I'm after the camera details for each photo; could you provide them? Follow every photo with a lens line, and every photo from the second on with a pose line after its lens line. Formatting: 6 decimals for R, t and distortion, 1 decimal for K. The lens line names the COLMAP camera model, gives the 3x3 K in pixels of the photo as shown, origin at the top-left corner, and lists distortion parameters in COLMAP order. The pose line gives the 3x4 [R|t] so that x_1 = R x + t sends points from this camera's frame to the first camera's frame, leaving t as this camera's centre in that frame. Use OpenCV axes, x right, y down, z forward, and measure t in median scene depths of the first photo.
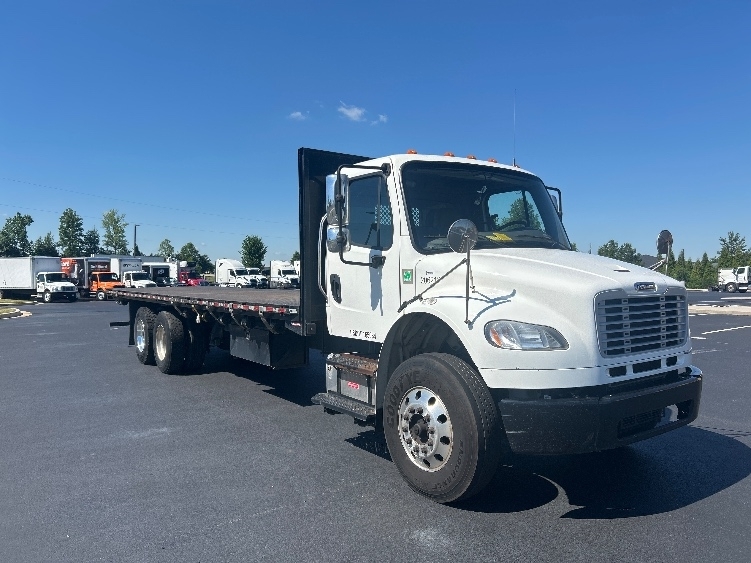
lens RADIAL K [[580.1, 0, 366.1], [0, 580.1, 284.6], [0, 0, 1]] dist [0.026549, -0.001397]
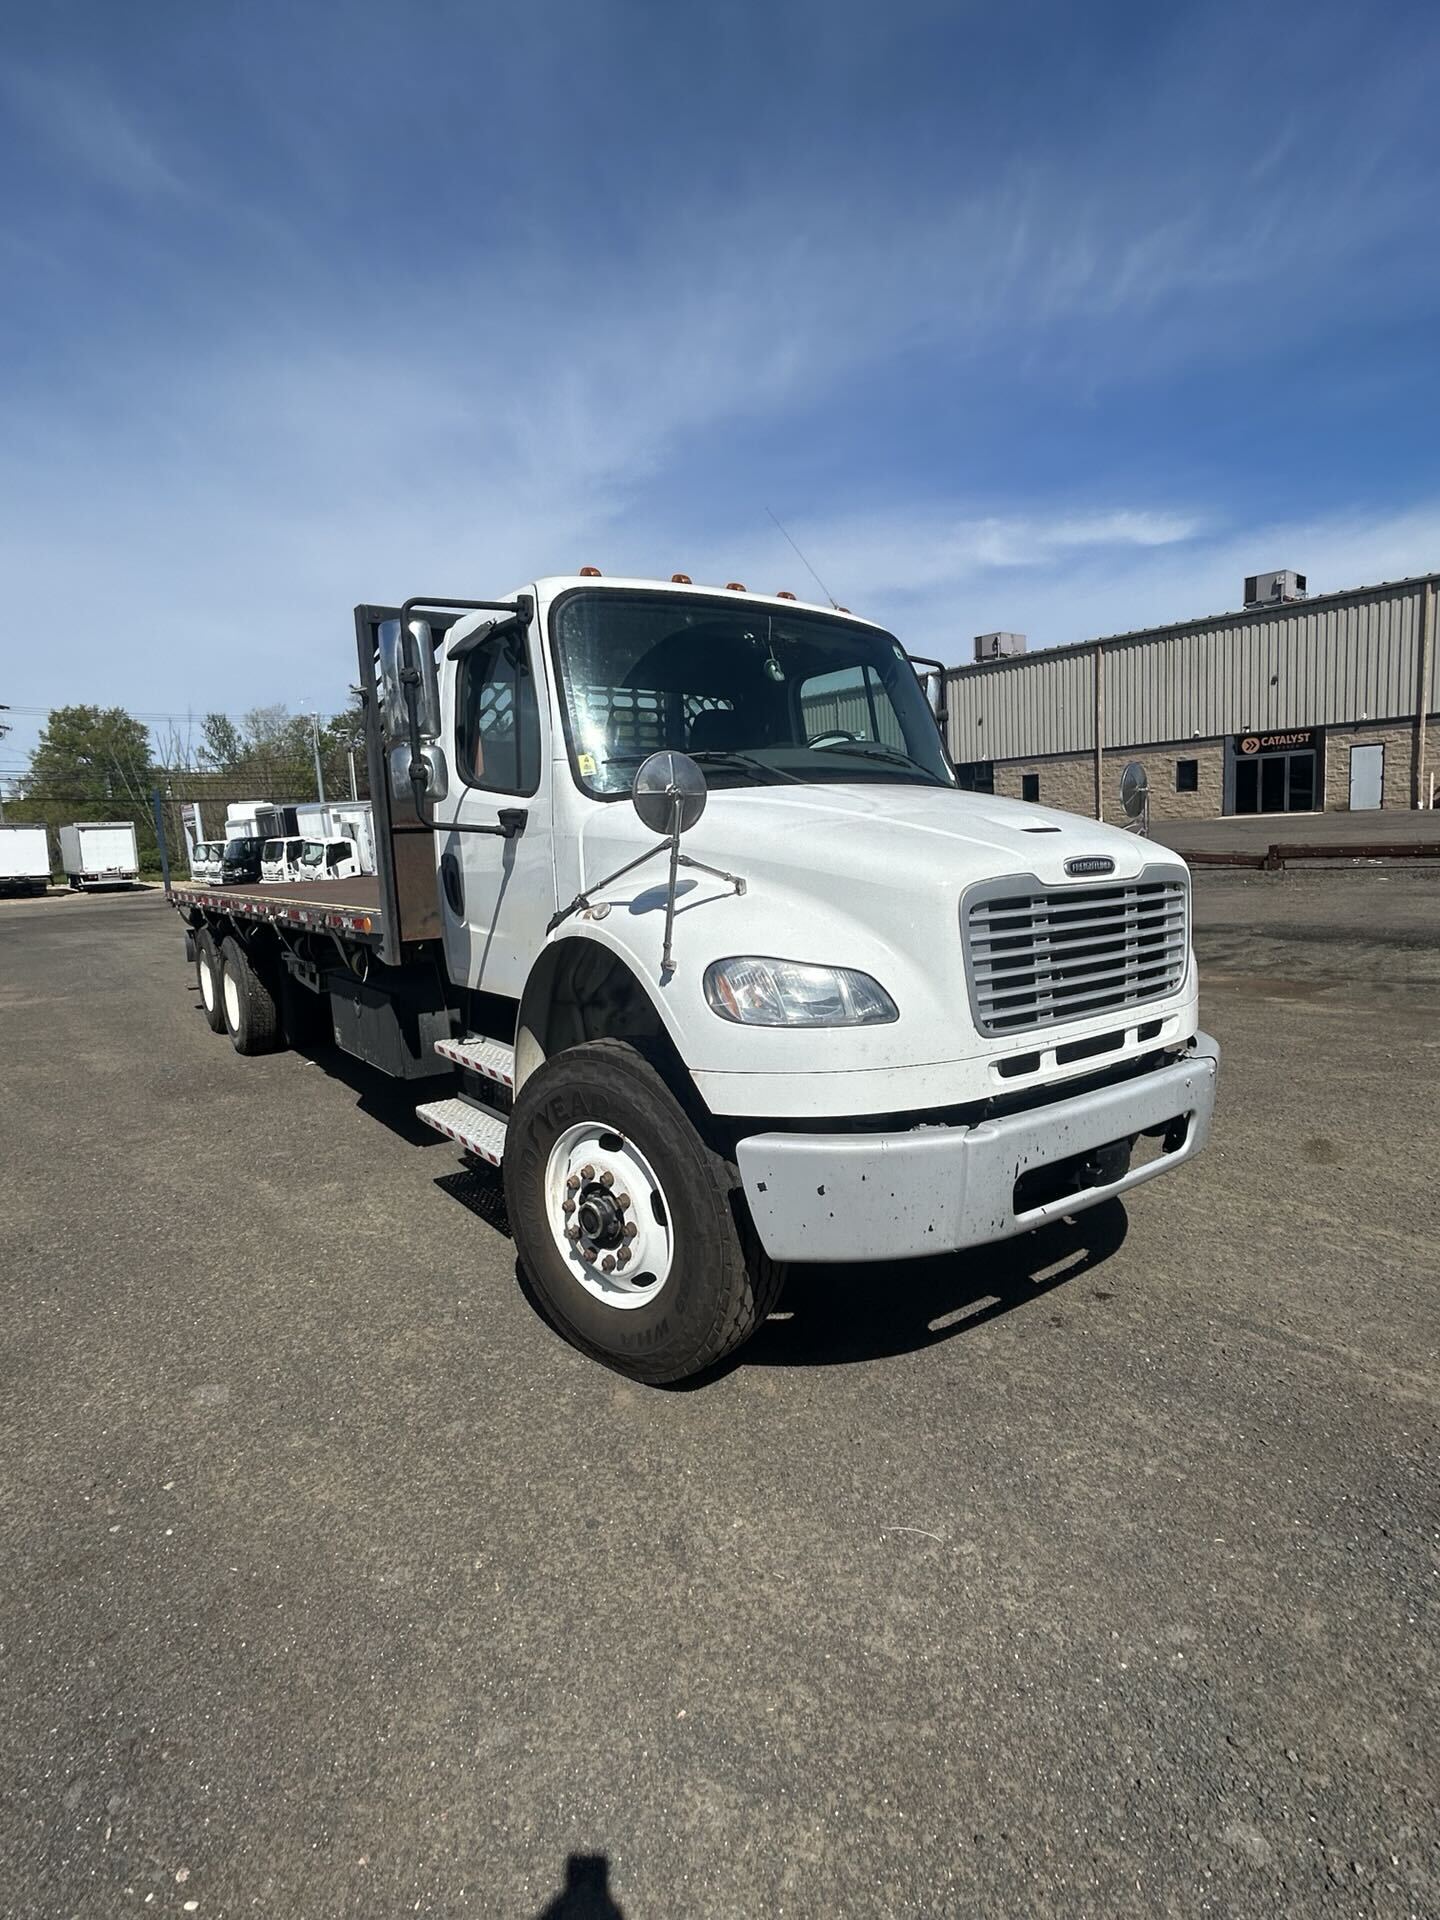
lens RADIAL K [[987.8, 0, 720.0], [0, 987.8, 960.0], [0, 0, 1]] dist [0.003137, 0.000016]
pose [[0.999068, -0.029303, 0.031697, 0.170992], [0.026277, 0.995412, 0.092006, -0.000635], [-0.034248, -0.091088, 0.995254, 0.261426]]
